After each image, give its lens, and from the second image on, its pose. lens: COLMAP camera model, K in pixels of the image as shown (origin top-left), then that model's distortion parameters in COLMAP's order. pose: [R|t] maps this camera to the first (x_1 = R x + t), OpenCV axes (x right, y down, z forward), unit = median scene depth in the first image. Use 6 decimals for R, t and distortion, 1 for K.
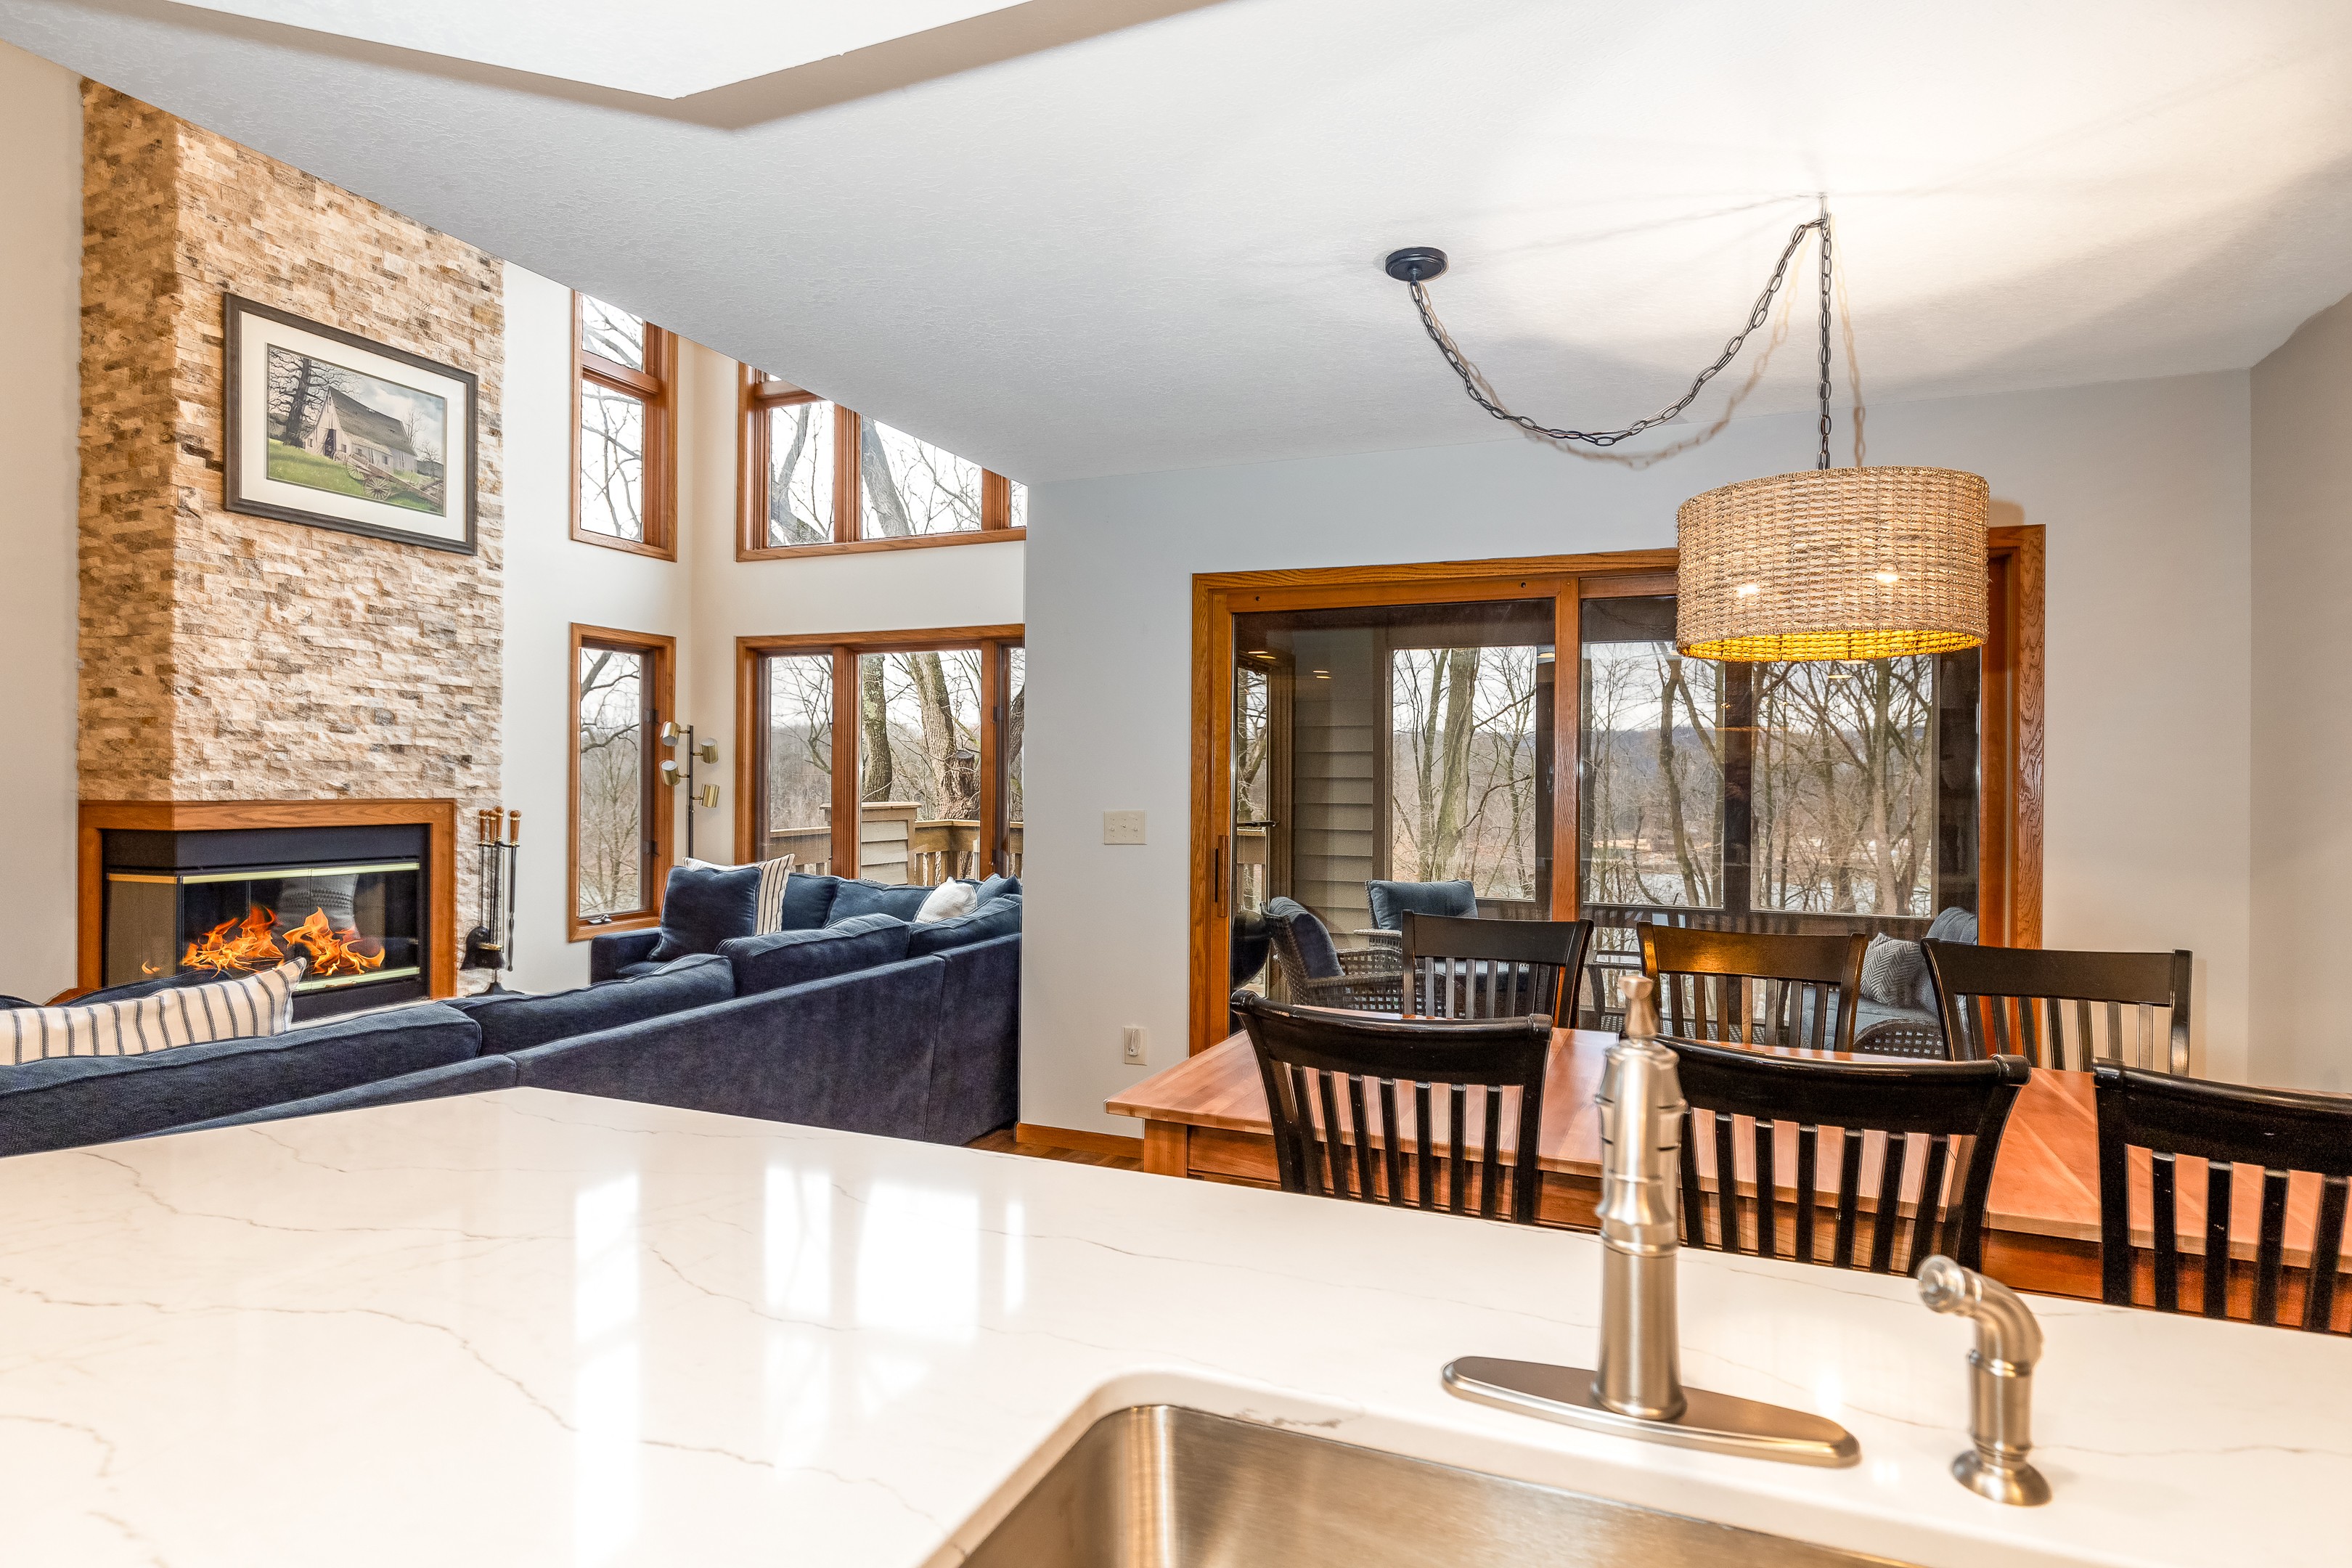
lens RADIAL K [[1204.1, 0, 1203.0], [0, 1204.1, 791.4], [0, 0, 1]] dist [-0.000598, 0.000256]
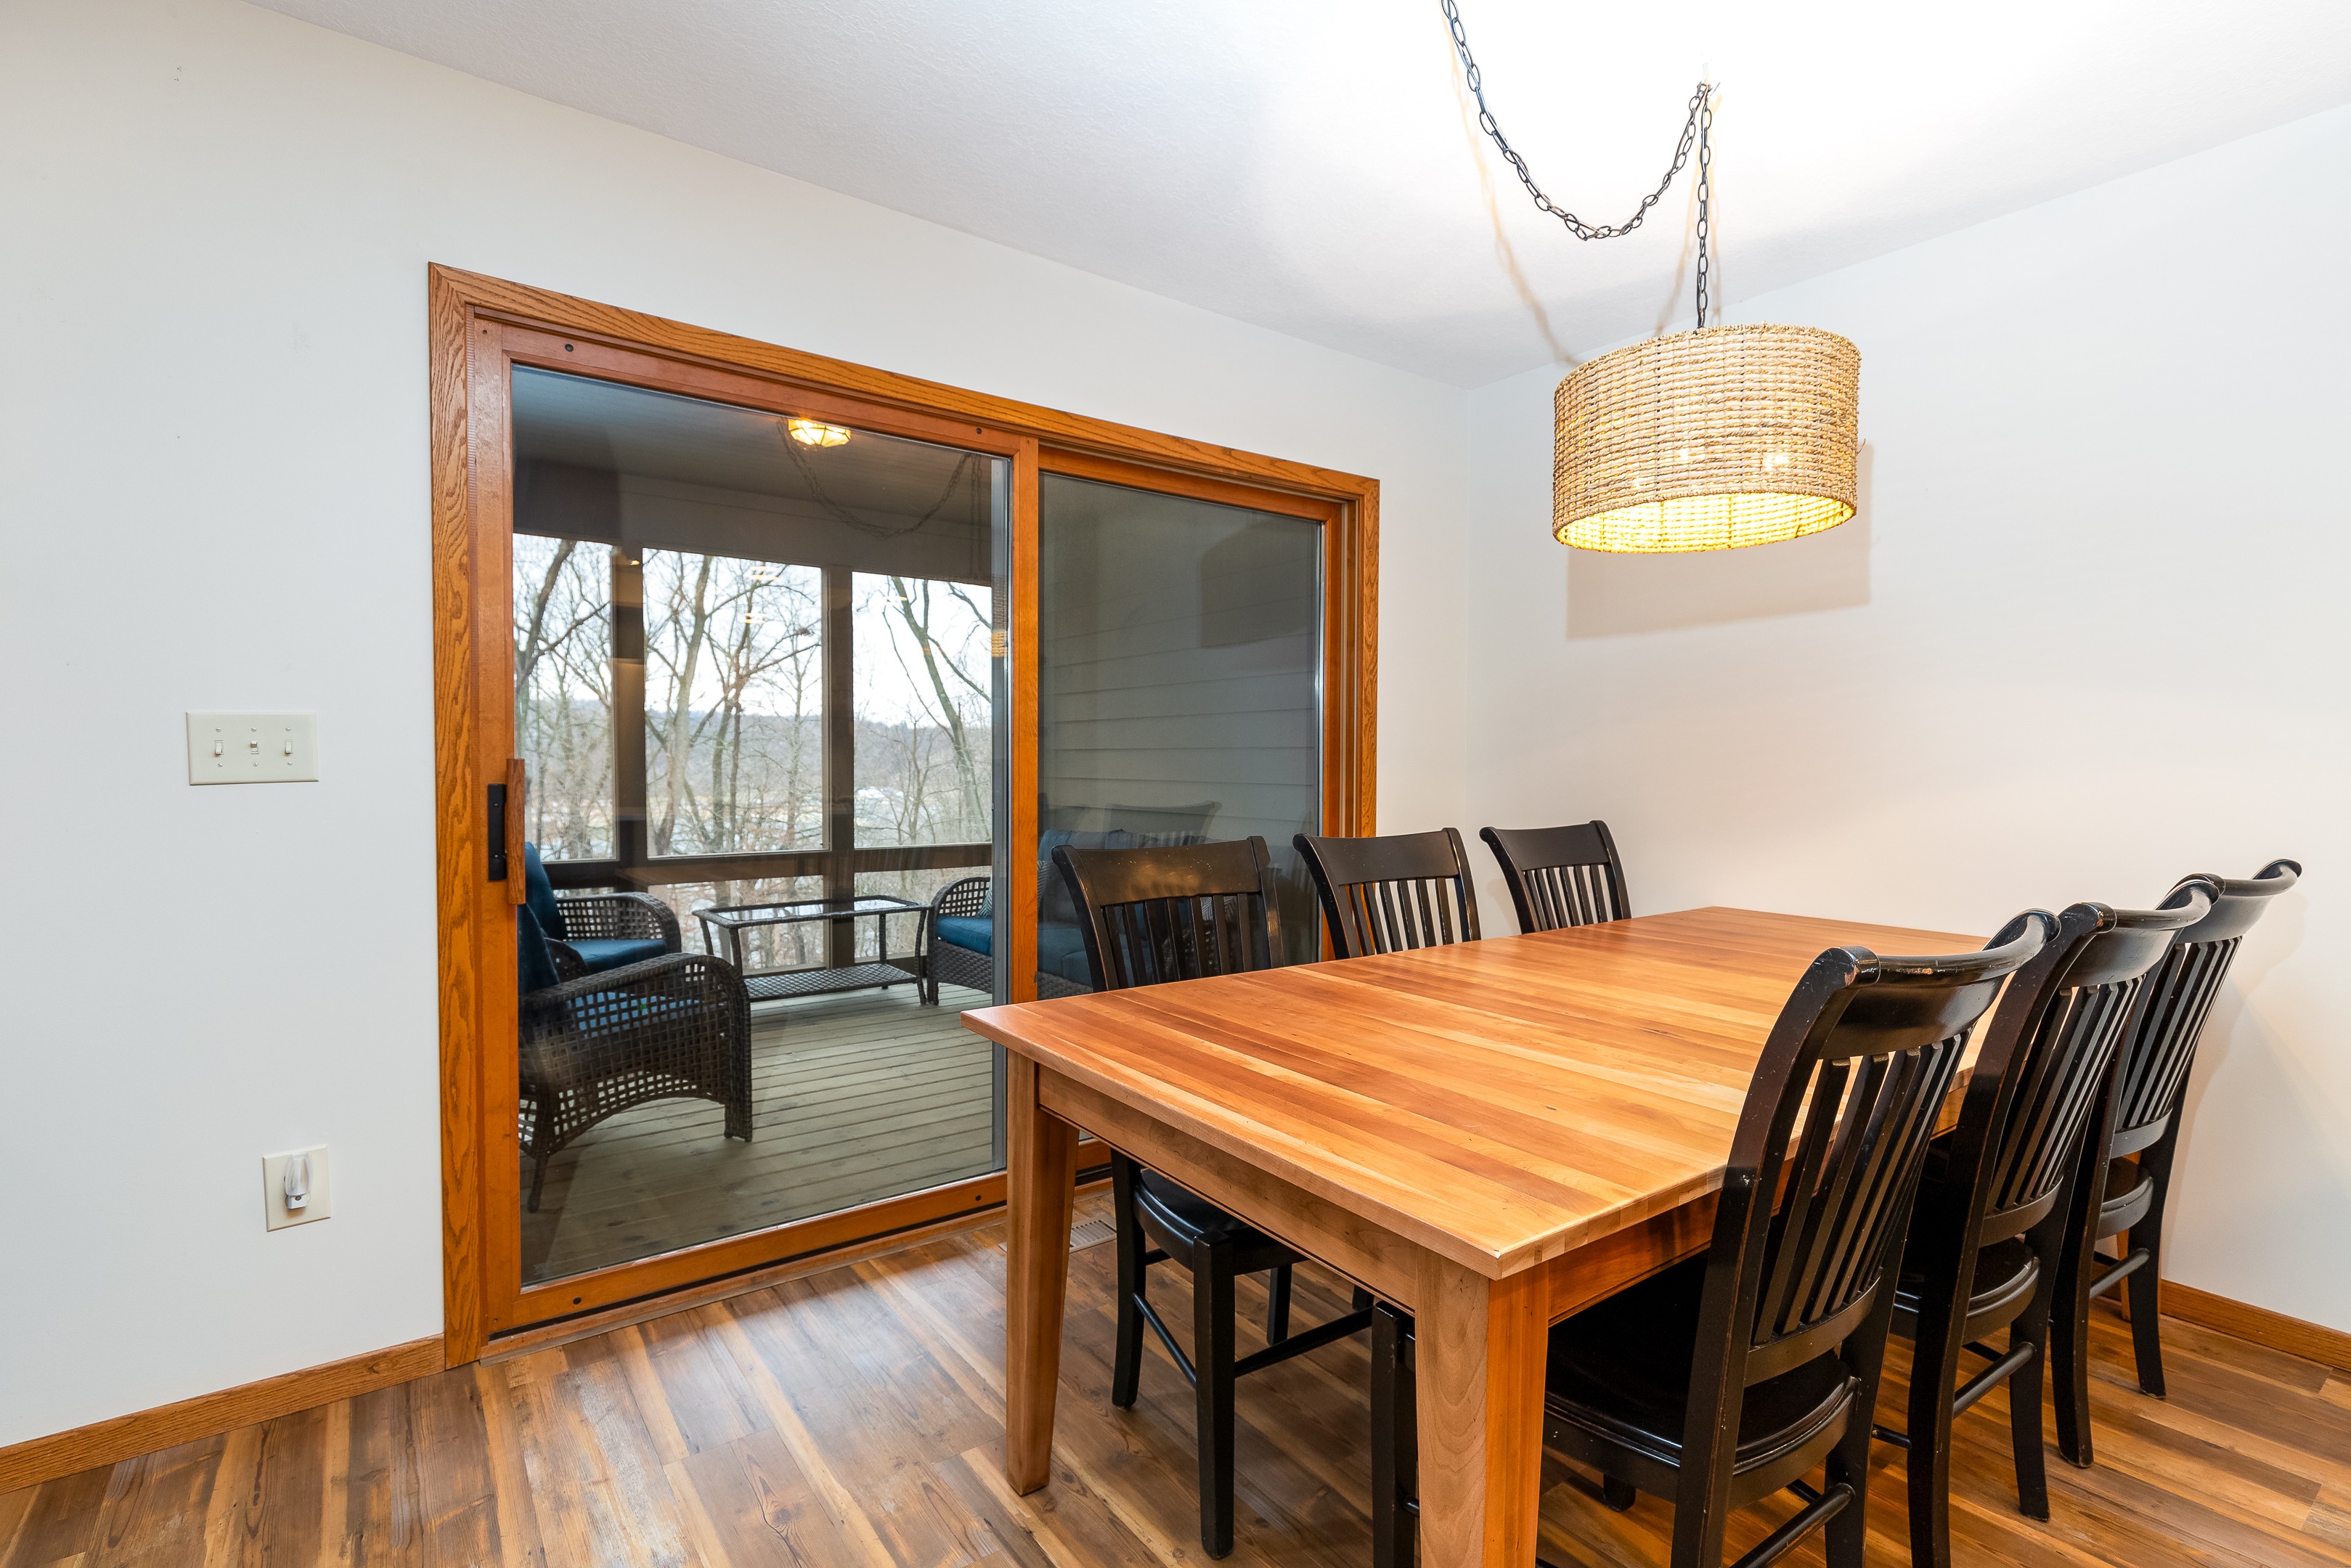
lens RADIAL K [[1107.9, 0, 1178.1], [0, 1107.9, 793.5], [0, 0, 1]] dist [0.023981, 0.000198]
pose [[0.517911, -0.035799, 0.854685, -0.343018], [0.002356, 0.999180, 0.040424, 0.041484], [-0.855431, -0.018922, 0.517571, 0.600492]]
